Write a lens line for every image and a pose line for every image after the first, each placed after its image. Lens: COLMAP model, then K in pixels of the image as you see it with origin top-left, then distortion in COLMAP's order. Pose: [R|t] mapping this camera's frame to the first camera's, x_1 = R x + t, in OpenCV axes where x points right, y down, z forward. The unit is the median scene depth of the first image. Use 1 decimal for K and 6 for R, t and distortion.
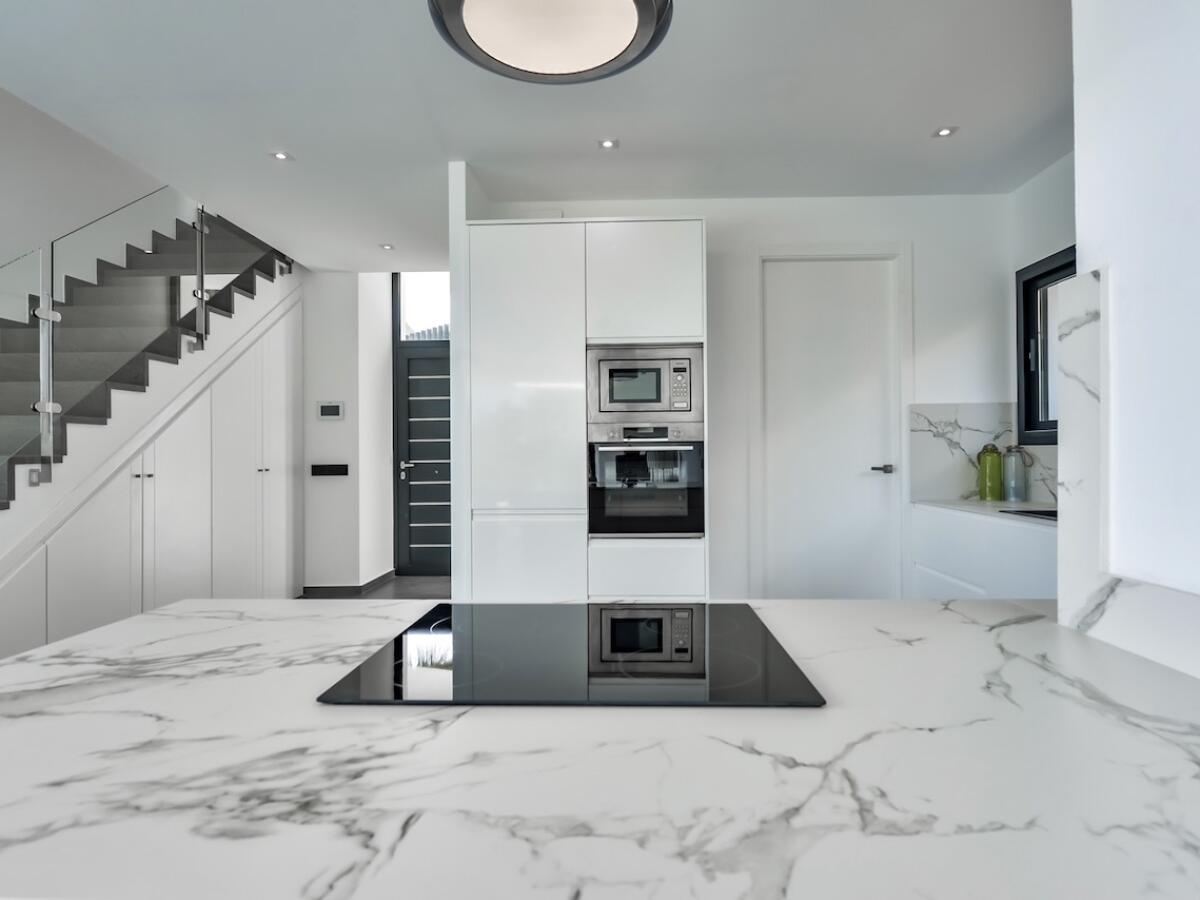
lens RADIAL K [[672.0, 0, 600.0], [0, 672.0, 450.0], [0, 0, 1]] dist [-0.001185, -0.000205]
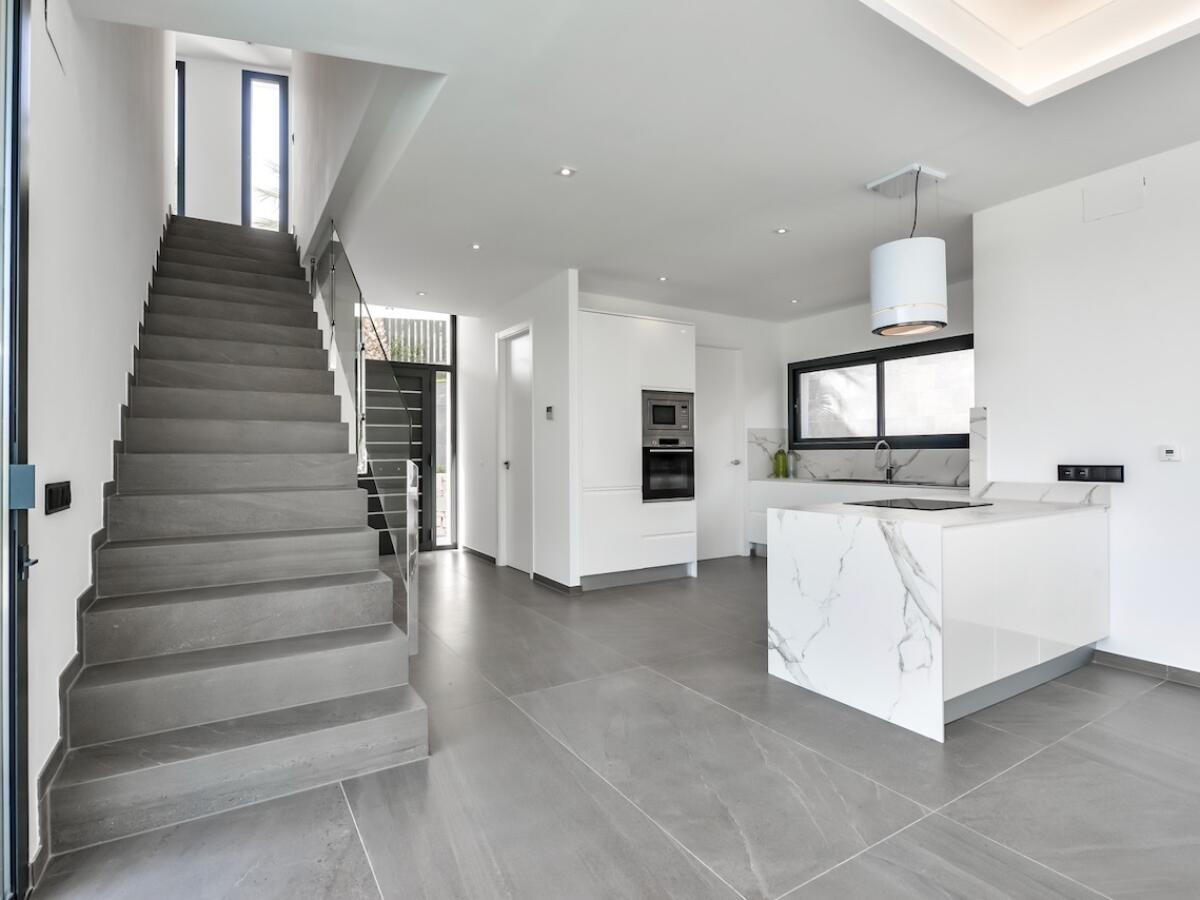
lens RADIAL K [[610.6, 0, 600.0], [0, 610.6, 450.0], [0, 0, 1]] dist [-0.005149, -0.000630]
pose [[0.831340, 0.004997, 0.555742, -0.874864], [-0.002261, 0.999982, -0.005608, 0.004376], [-0.555760, 0.003405, 0.831336, -0.208023]]
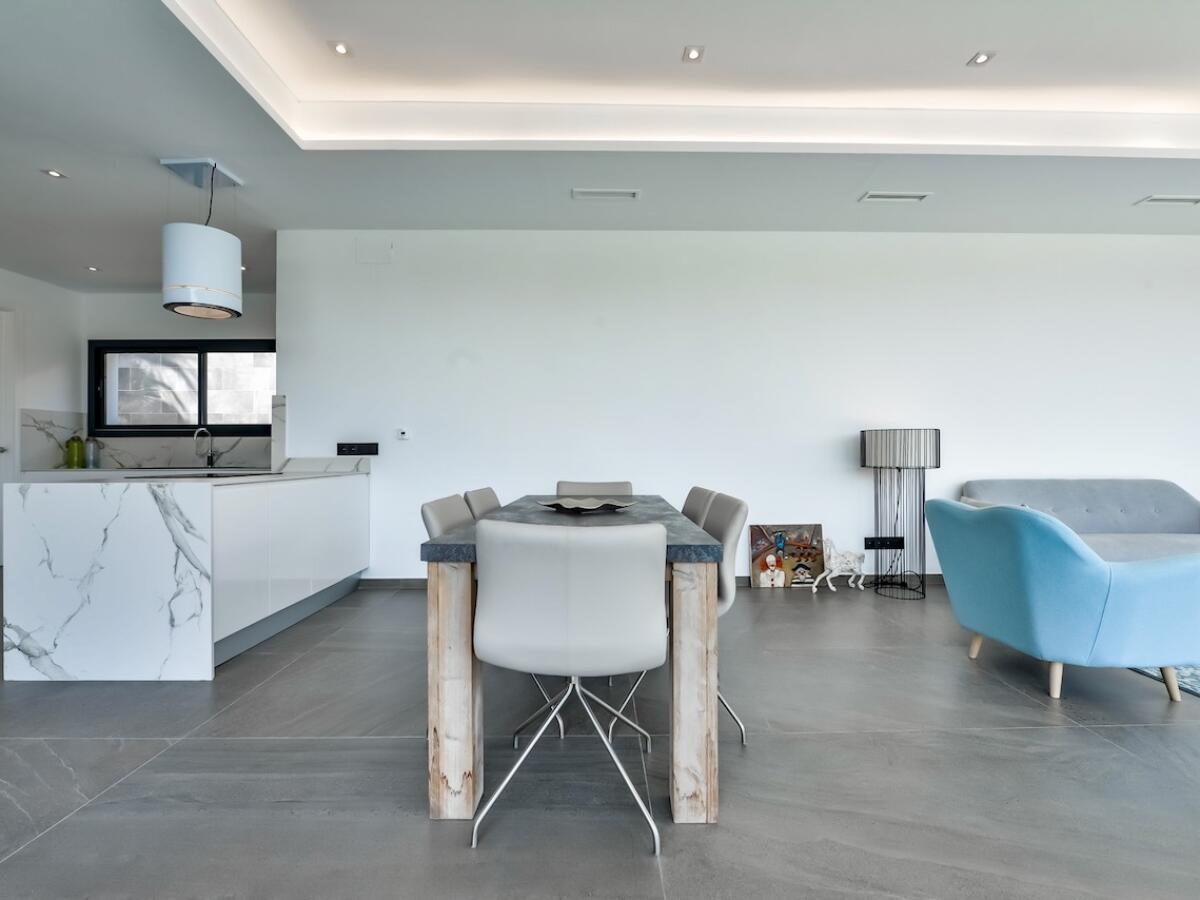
lens RADIAL K [[531.2, 0, 603.0], [0, 531.2, 452.6], [0, 0, 1]] dist [-0.001787, -0.003370]
pose [[-0.051009, 0.011906, 0.998627, -0.858458], [-0.000203, 0.999929, -0.011932, 0.050446], [-0.998698, -0.000812, -0.051003, -0.295978]]
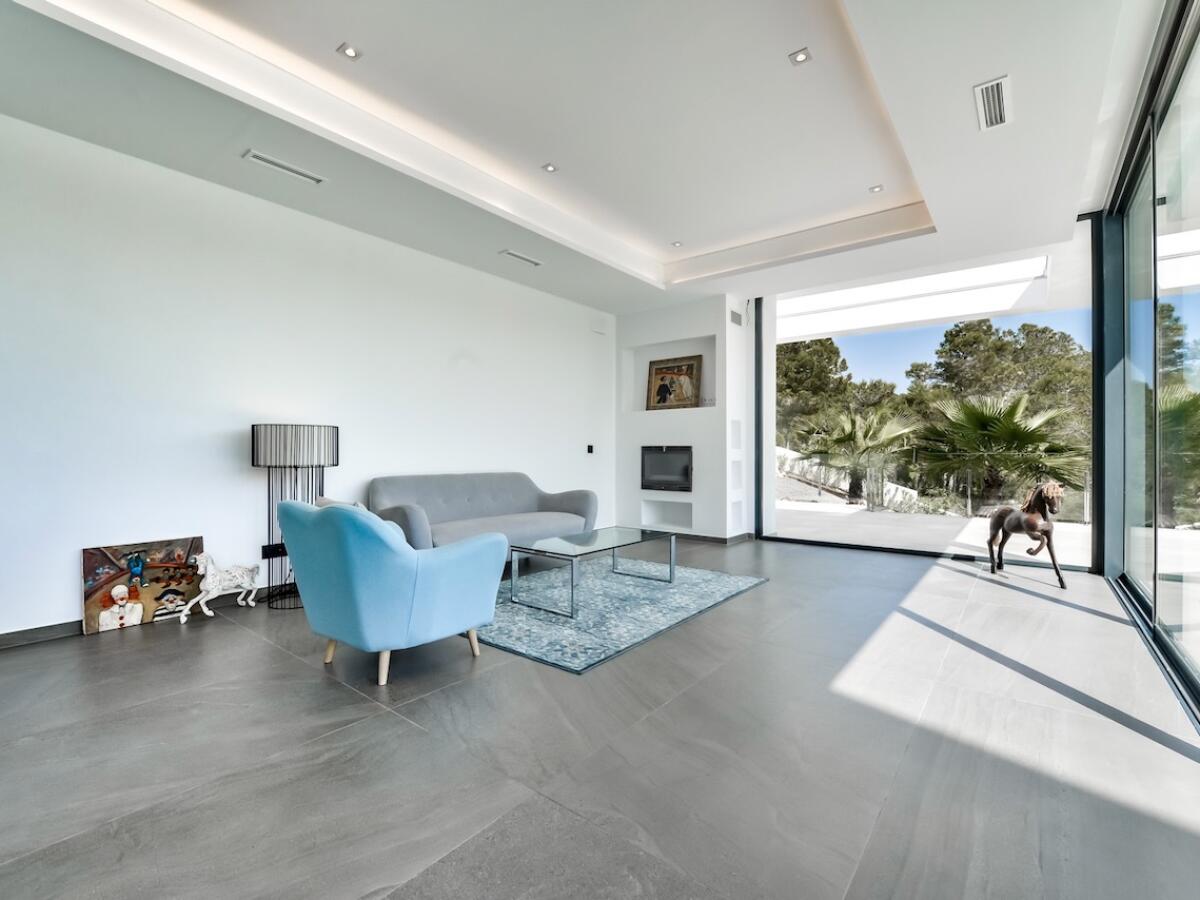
lens RADIAL K [[537.8, 0, 609.0], [0, 537.8, 455.3], [0, 0, 1]] dist [-0.005912, -0.001292]
pose [[-0.809742, 0.000097, 0.586786, -0.876024], [-0.000939, 0.999998, -0.001462, 0.048369], [-0.586786, -0.001735, -0.809741, -0.472174]]
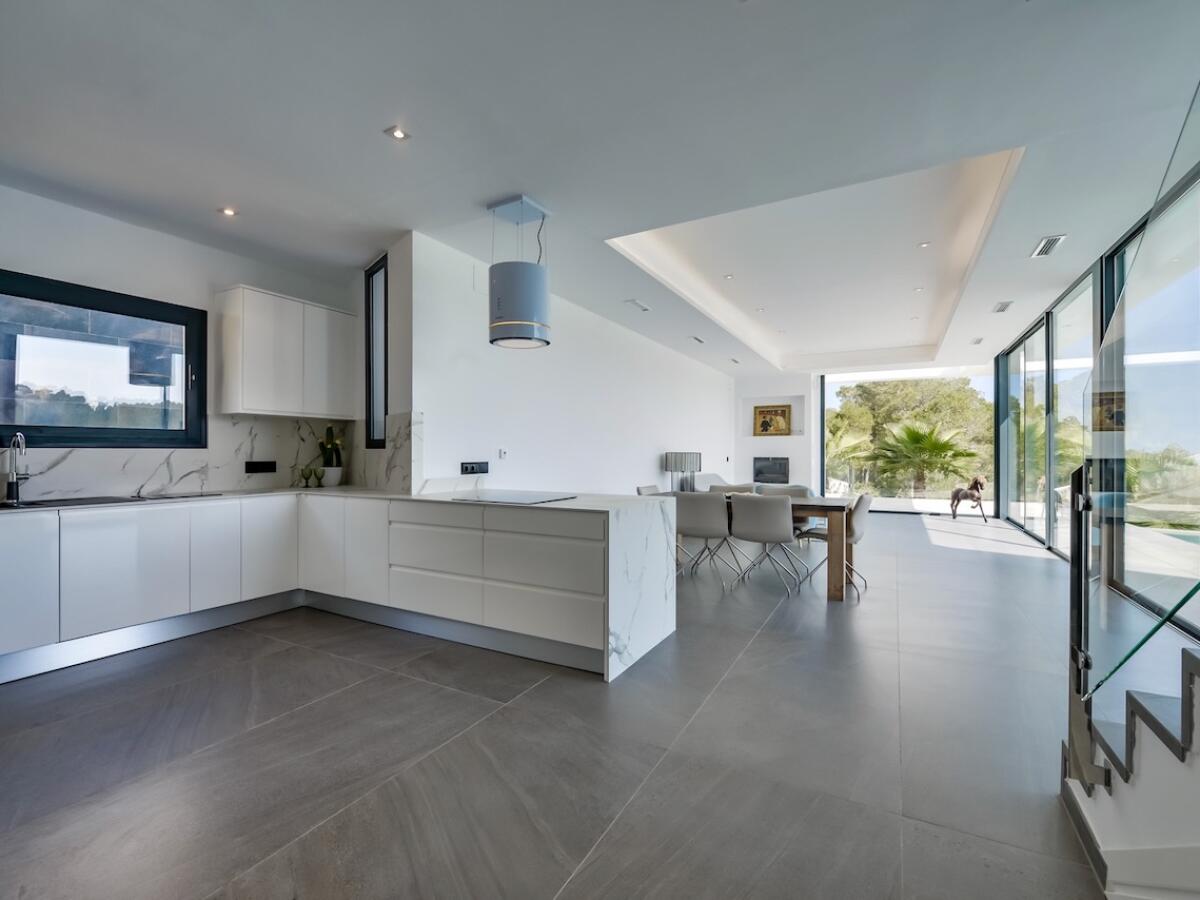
lens RADIAL K [[537.8, 0, 609.0], [0, 537.8, 455.3], [0, 0, 1]] dist [-0.005912, -0.001292]
pose [[-0.898858, 0.003962, 0.438222, -0.527026], [0.003588, 0.999992, -0.001681, 0.008061], [-0.438225, 0.000061, -0.898865, 0.991005]]
